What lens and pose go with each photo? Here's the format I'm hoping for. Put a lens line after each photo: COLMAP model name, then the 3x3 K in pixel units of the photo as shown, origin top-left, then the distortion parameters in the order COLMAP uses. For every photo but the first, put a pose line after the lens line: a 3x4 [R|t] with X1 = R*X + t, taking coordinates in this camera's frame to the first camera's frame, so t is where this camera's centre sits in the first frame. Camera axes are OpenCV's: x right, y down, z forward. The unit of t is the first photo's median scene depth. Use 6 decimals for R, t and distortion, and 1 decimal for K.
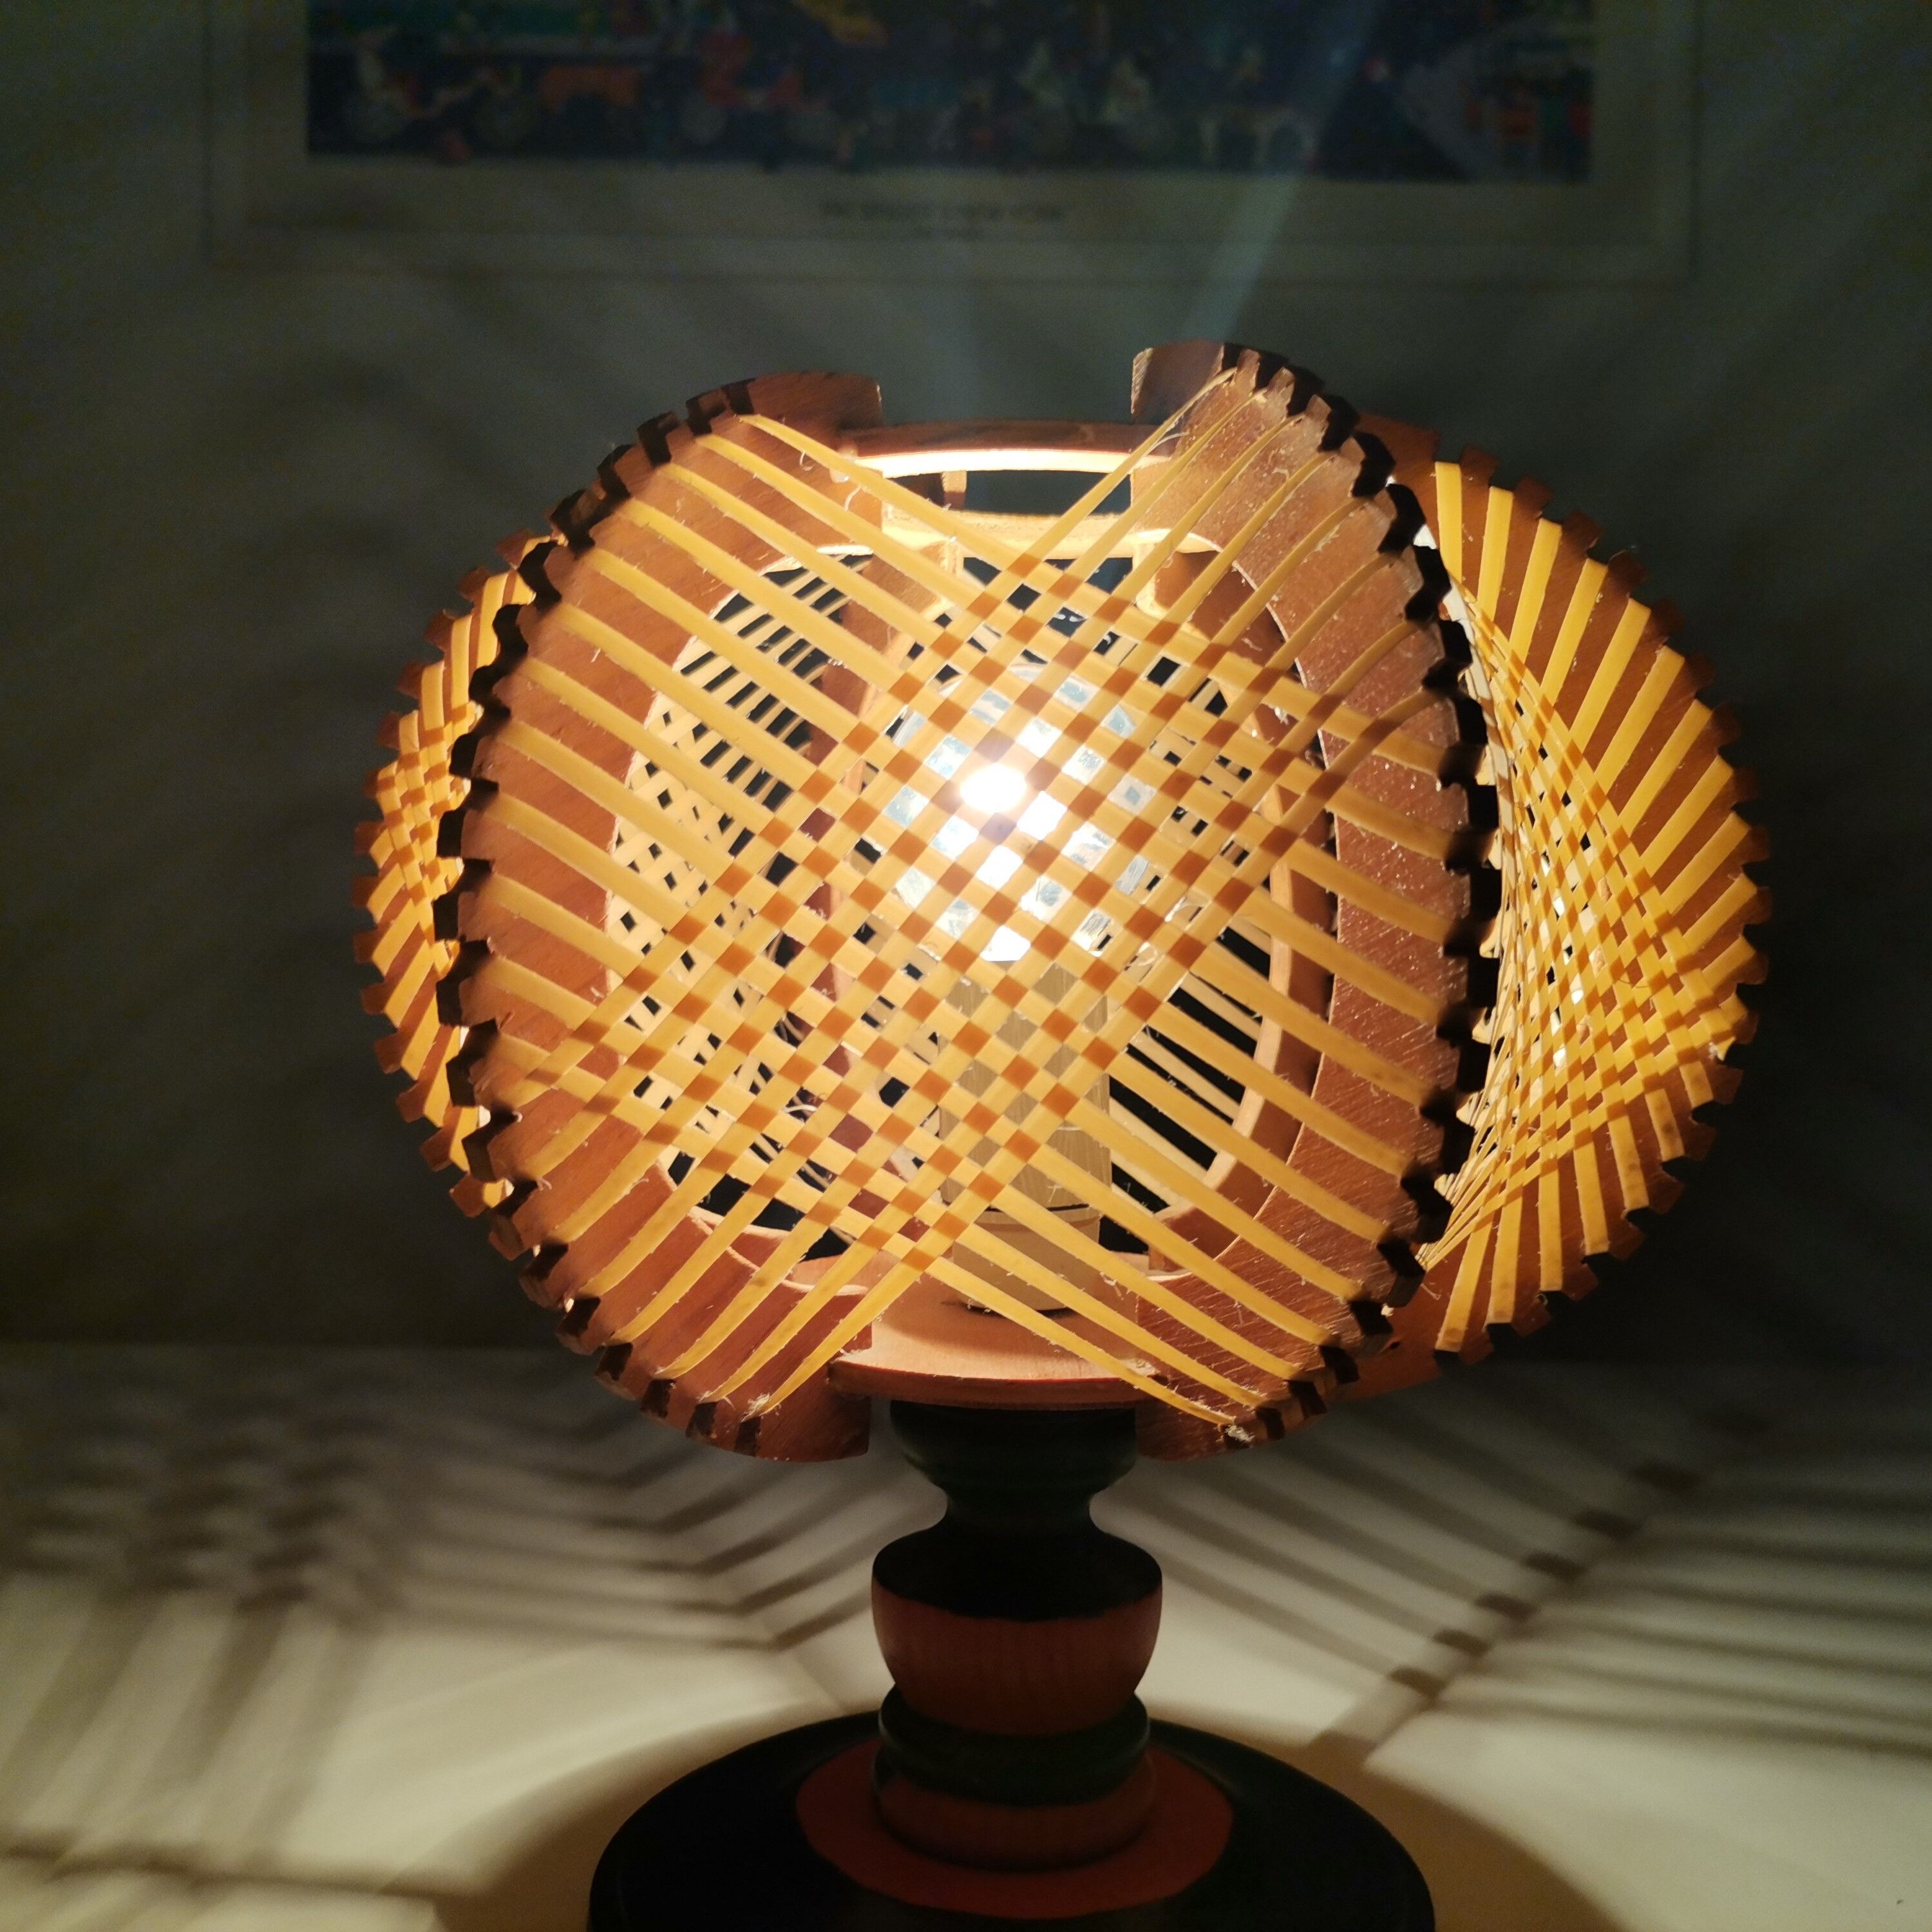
lens RADIAL K [[1904.5, 0, 966.9], [0, 1904.5, 991.3], [0, 0, 1]] dist [-0.007322, -0.006581]
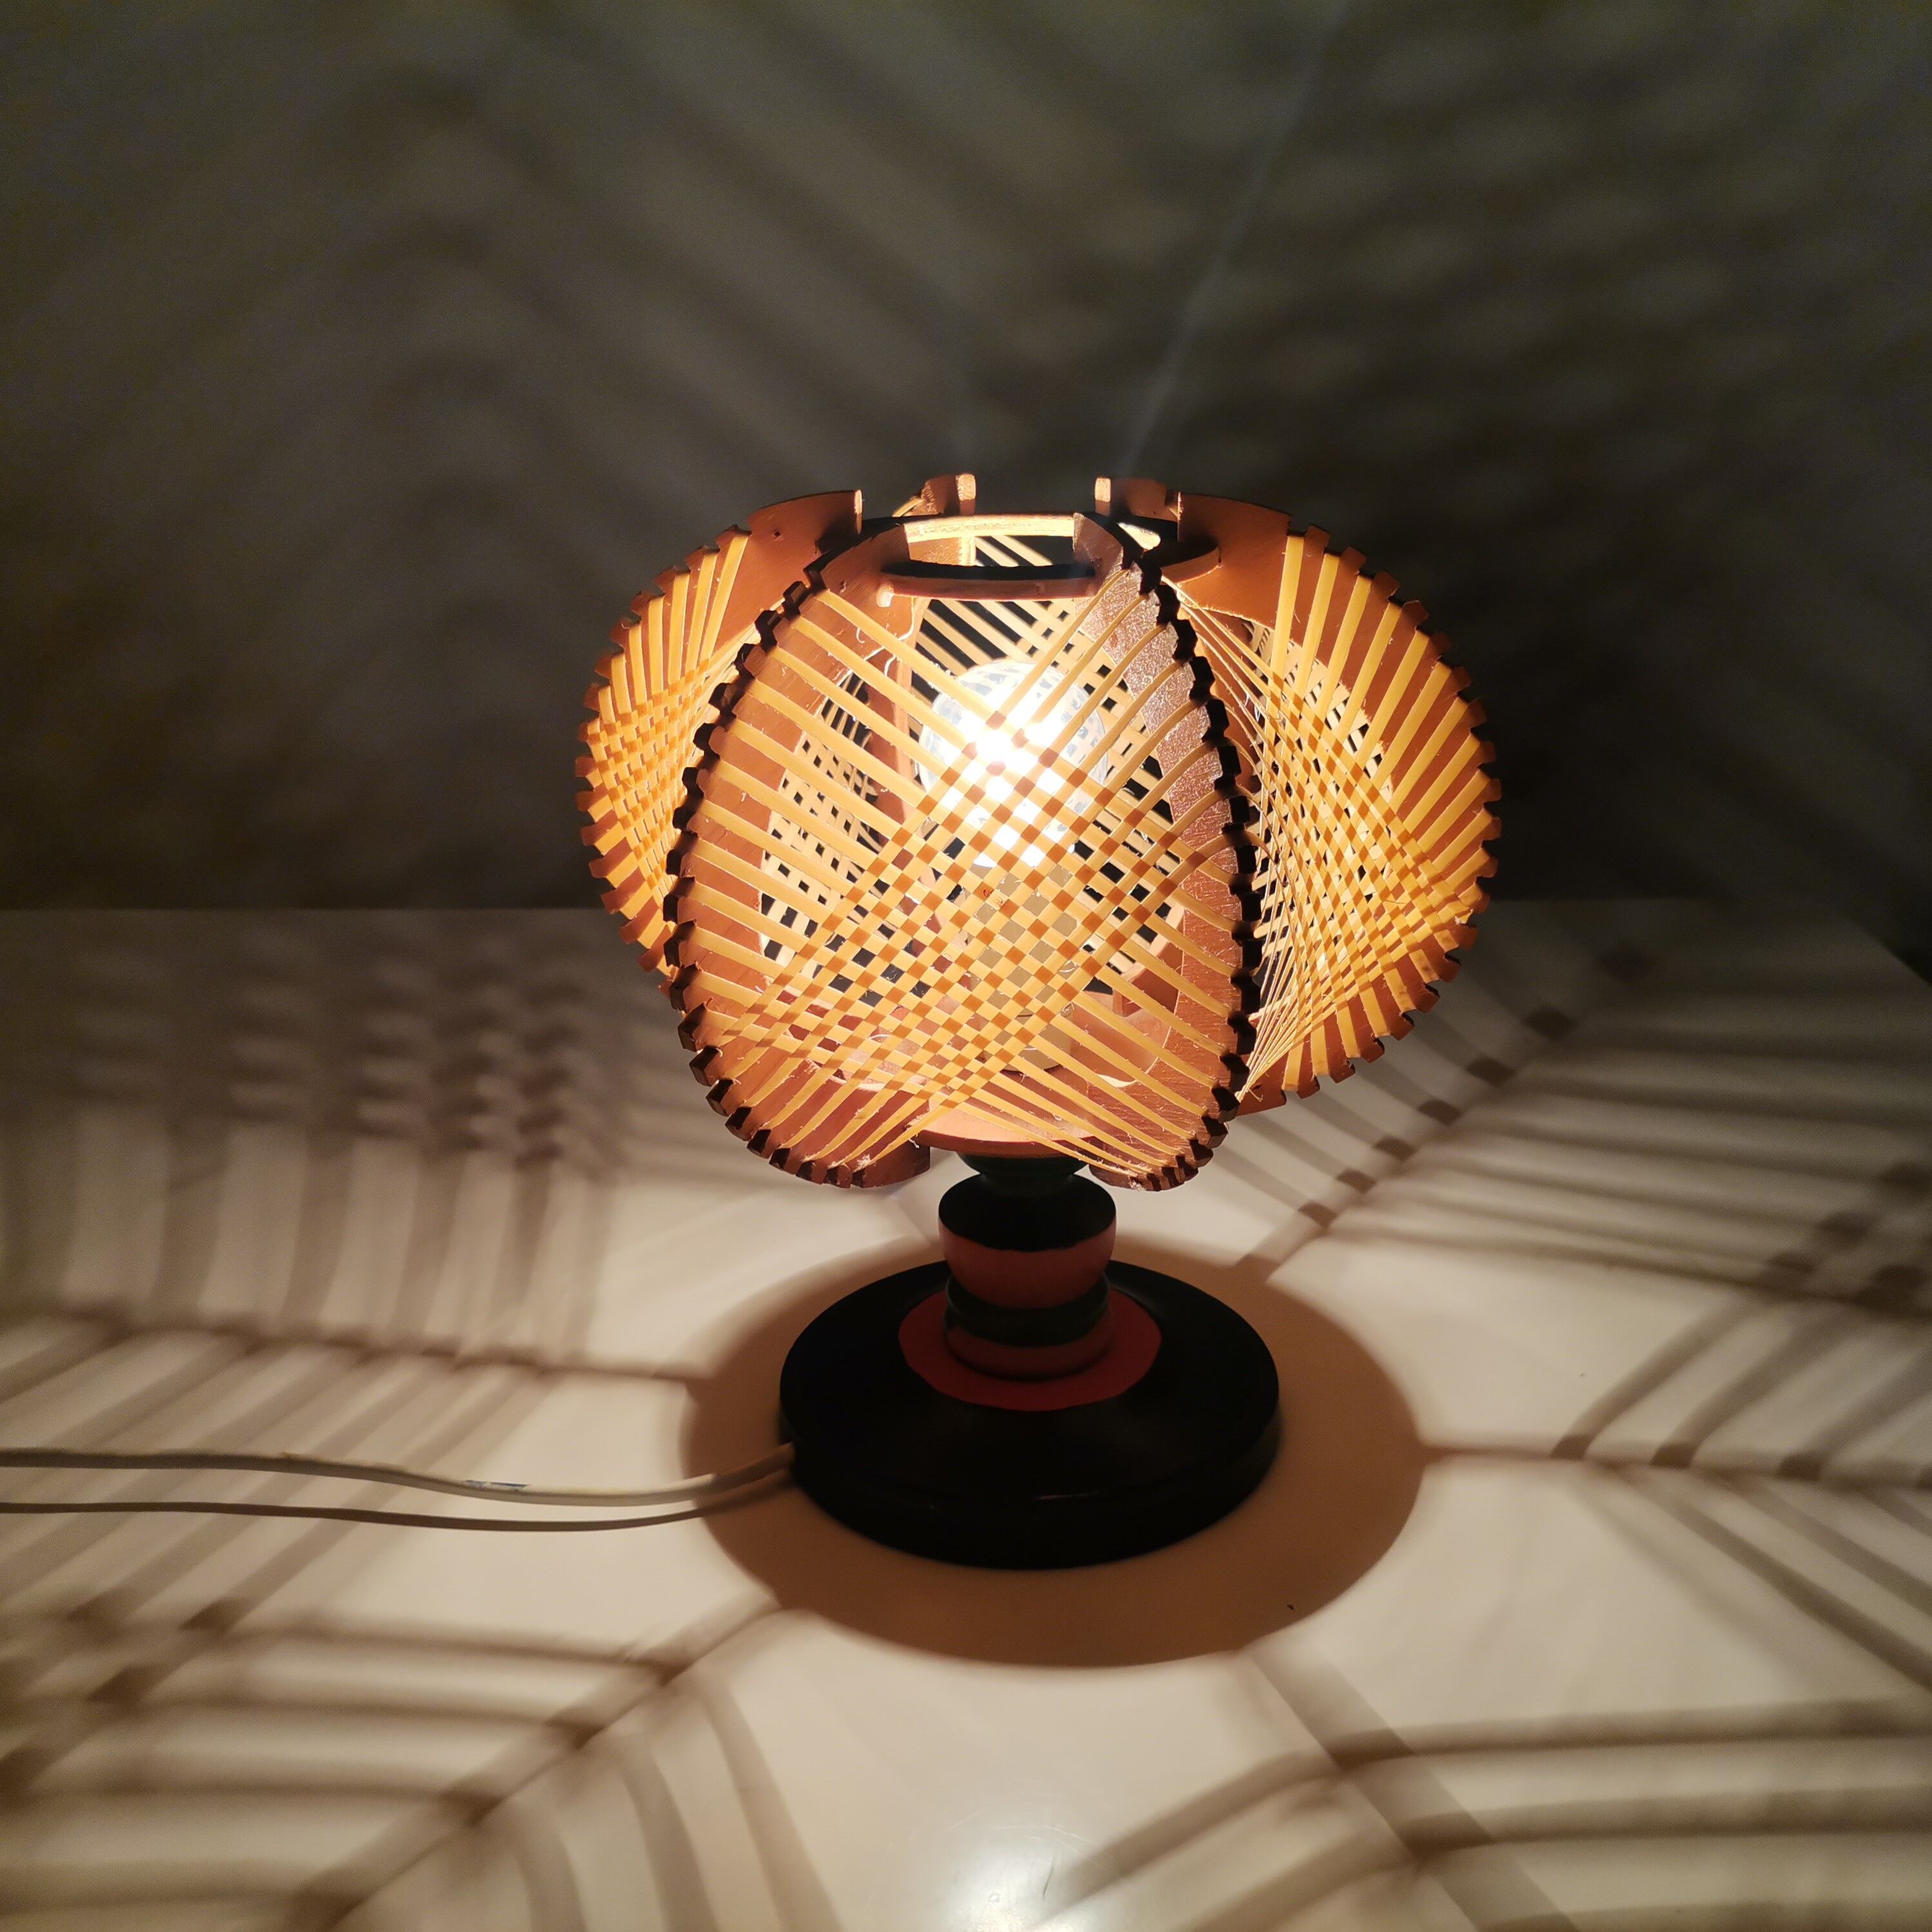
lens RADIAL K [[1831.9, 0, 966.0], [0, 1831.9, 966.0], [0, 0, 1]] dist [-0.000383, 0.010238]
pose [[0.998376, -0.020306, -0.053222, 0.067558], [0.036010, 0.948920, 0.313456, -0.420028], [0.044138, -0.314863, 0.948110, -0.458521]]
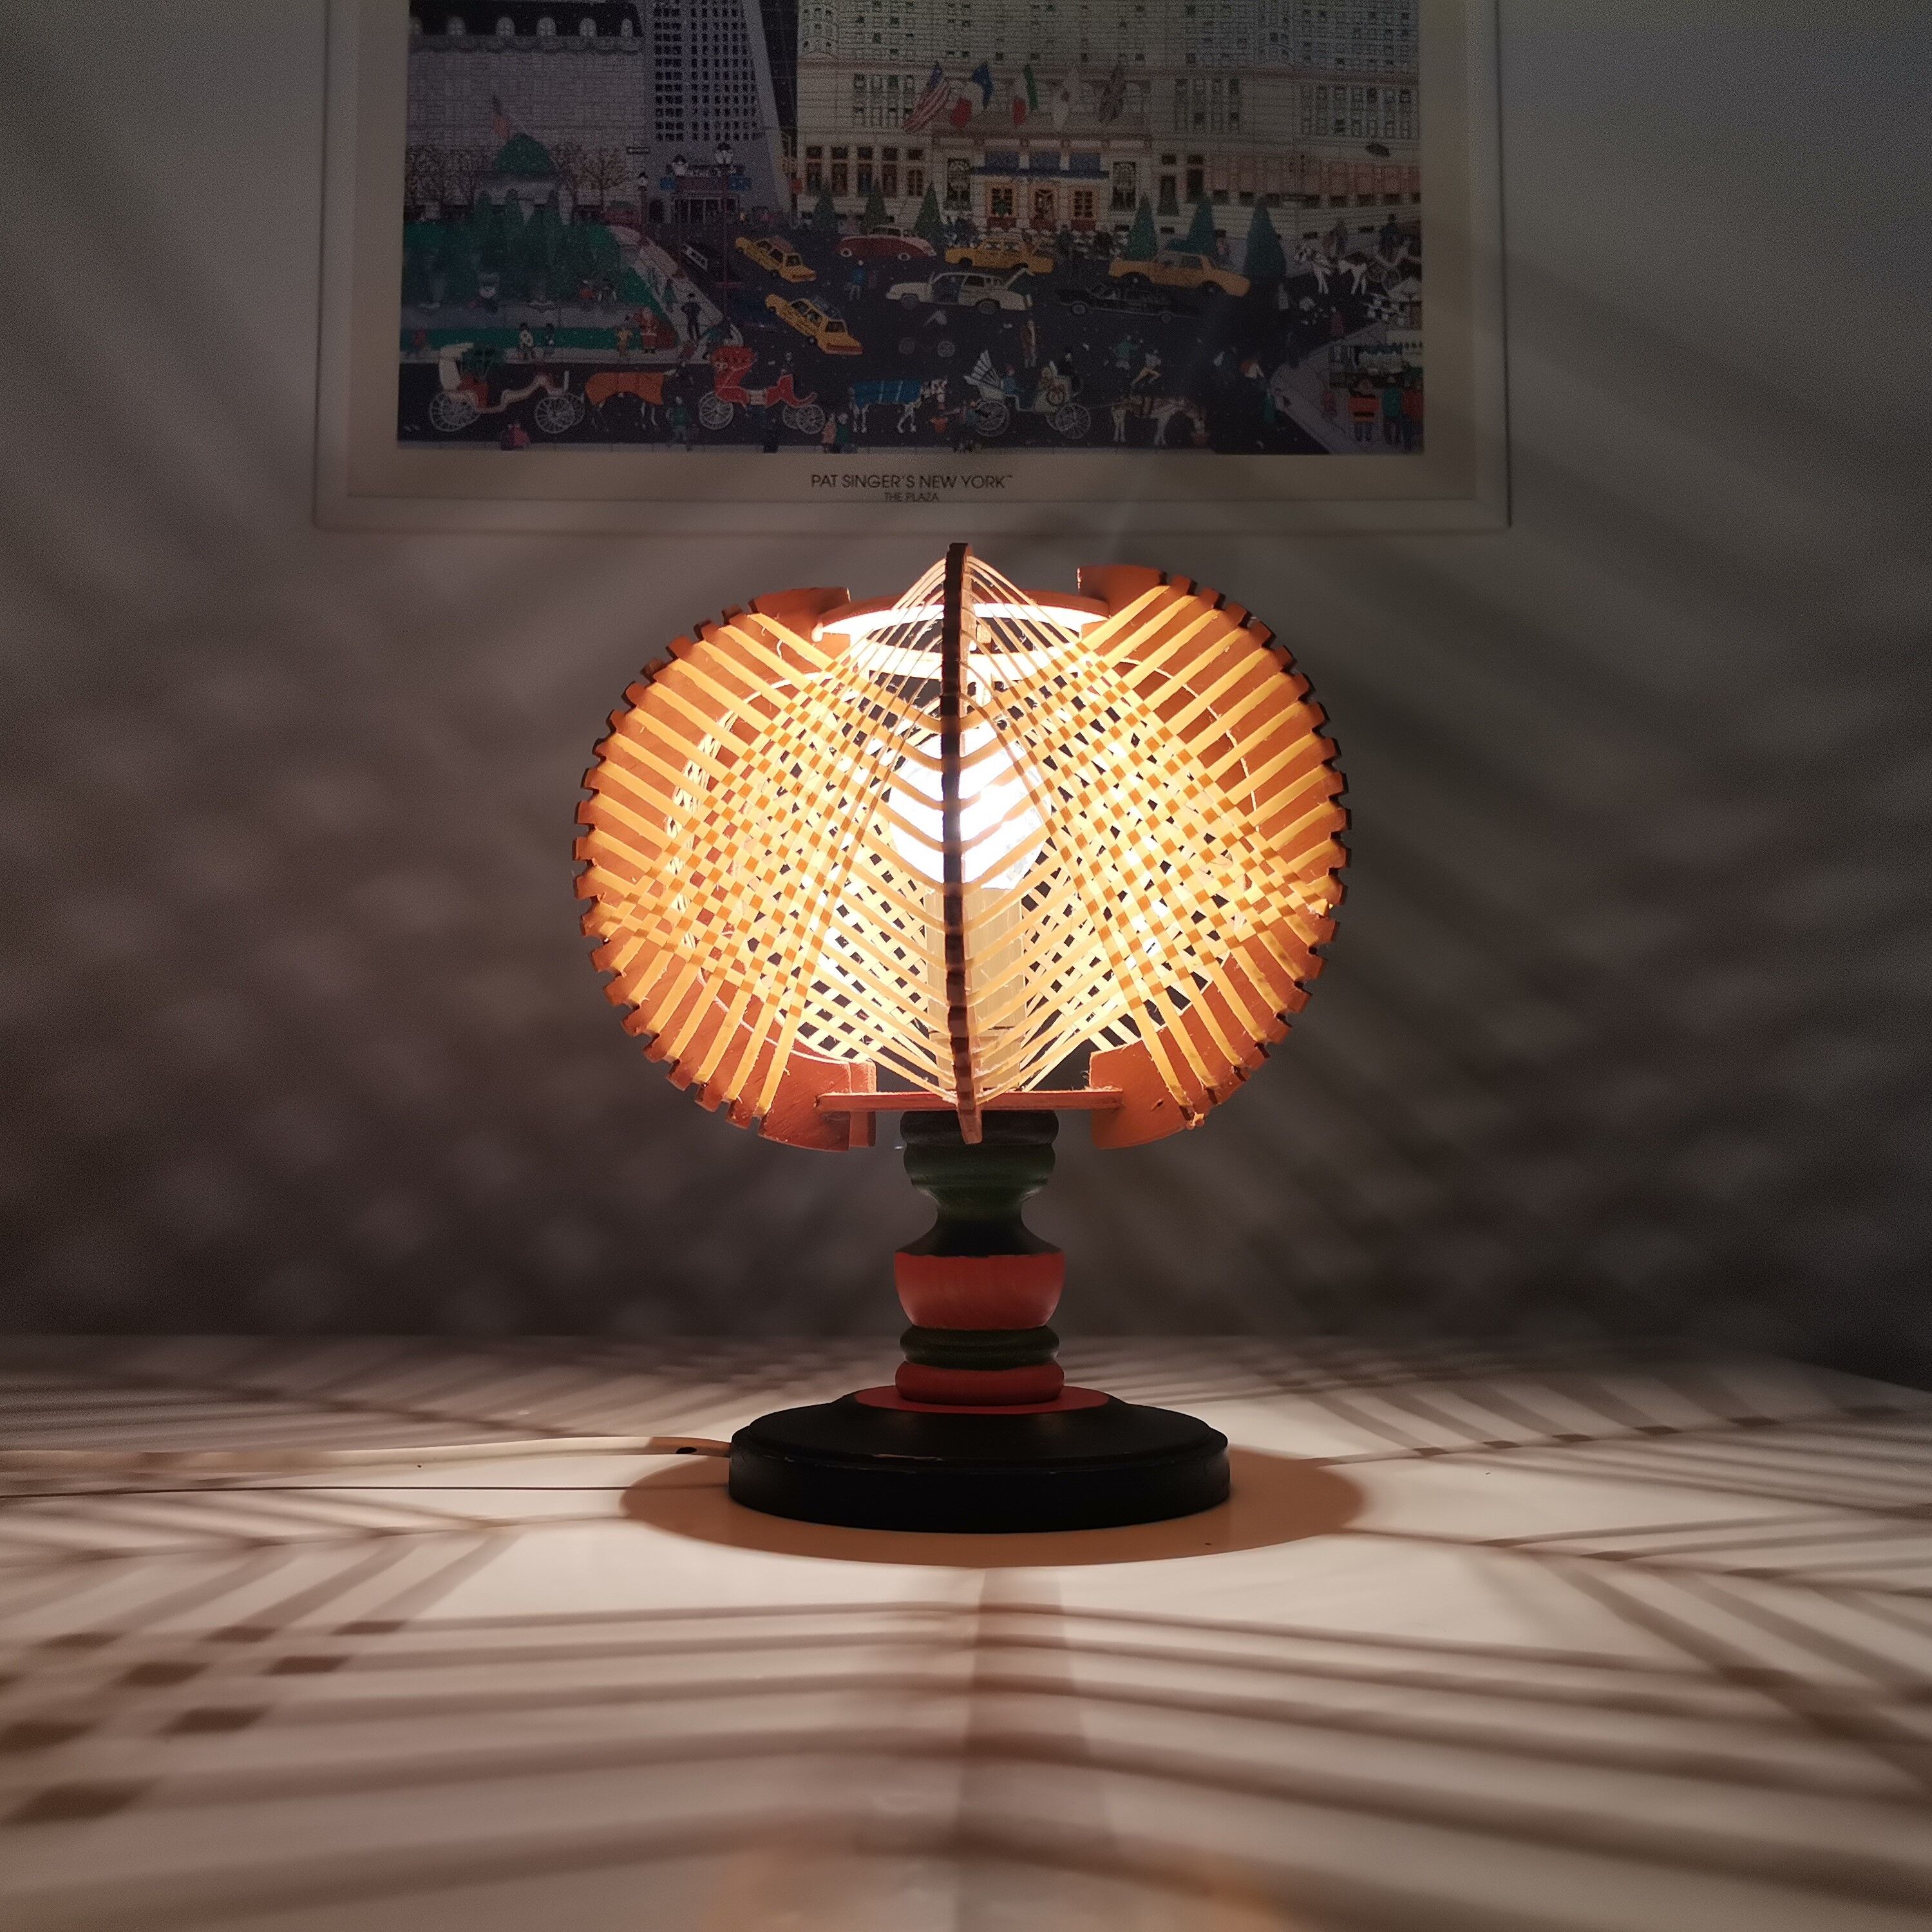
lens RADIAL K [[1831.9, 0, 966.0], [0, 1831.9, 966.0], [0, 0, 1]] dist [-0.000383, 0.010238]
pose [[0.900790, -0.048521, -0.431536, 0.803182], [0.001540, 0.994089, -0.108559, 0.251307], [0.434252, 0.097124, 0.895540, -0.535817]]
